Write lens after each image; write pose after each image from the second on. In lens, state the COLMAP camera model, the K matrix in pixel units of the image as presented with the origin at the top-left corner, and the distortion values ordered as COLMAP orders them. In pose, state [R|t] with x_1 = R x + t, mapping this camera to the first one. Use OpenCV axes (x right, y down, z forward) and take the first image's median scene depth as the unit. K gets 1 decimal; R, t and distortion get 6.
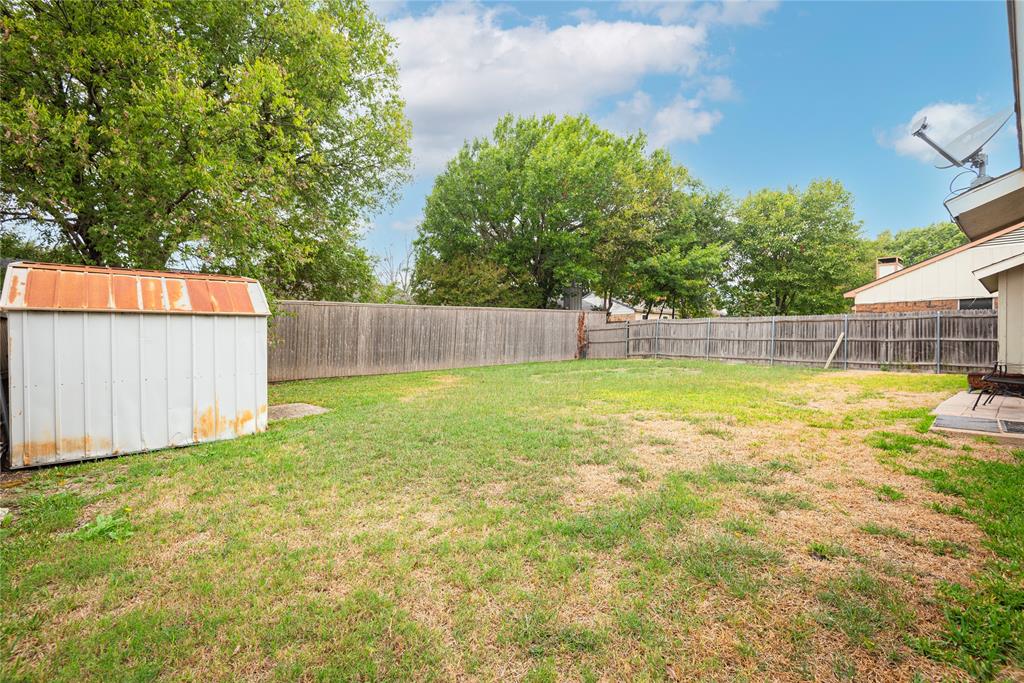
lens RADIAL K [[458.6, 0, 512.0], [0, 458.6, 341.5], [0, 0, 1]] dist [0.029800, -0.018517]
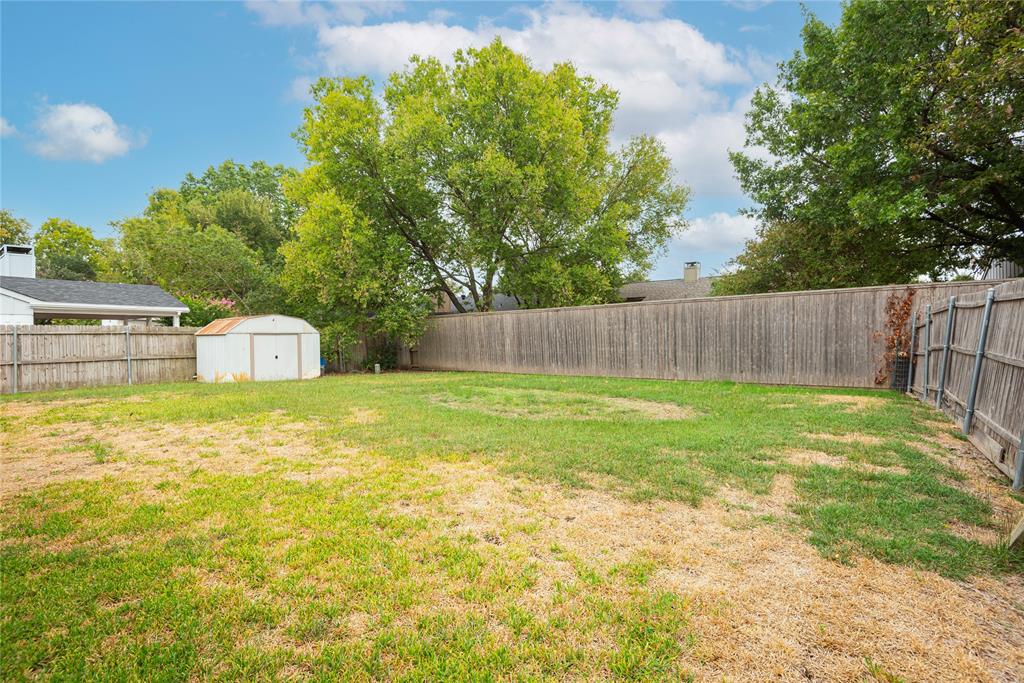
lens RADIAL K [[458.6, 0, 512.0], [0, 458.6, 341.5], [0, 0, 1]] dist [0.029800, -0.018517]
pose [[0.200154, 0.025795, -0.979425, 0.714811], [0.006912, 0.999591, 0.027738, -0.033693], [0.979740, -0.012321, 0.199893, 0.698531]]
